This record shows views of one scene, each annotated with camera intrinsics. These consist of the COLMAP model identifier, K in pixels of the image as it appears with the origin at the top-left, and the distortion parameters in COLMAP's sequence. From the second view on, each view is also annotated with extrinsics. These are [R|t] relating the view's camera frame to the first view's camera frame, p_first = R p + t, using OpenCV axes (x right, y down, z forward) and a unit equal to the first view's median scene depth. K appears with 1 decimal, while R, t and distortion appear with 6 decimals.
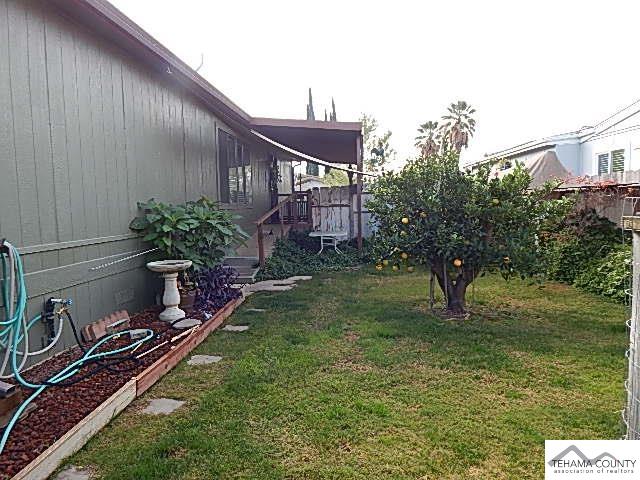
lens RADIAL K [[420.5, 0, 319.8], [0, 420.5, 236.2], [0, 0, 1]] dist [0.000485, 0.008187]
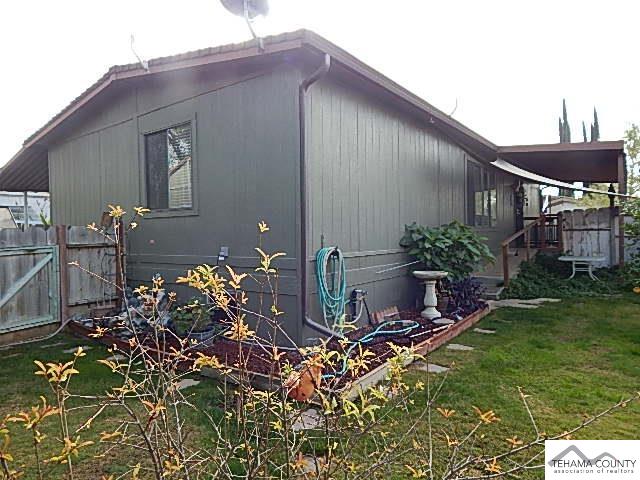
lens RADIAL K [[420.5, 0, 324.5], [0, 420.5, 236.6], [0, 0, 1]] dist [0.000485, 0.008187]
pose [[0.858597, 0.013735, -0.512467, 0.014735], [-0.042601, 0.998095, -0.044623, 0.022220], [0.510878, 0.060145, 0.857547, -0.215871]]
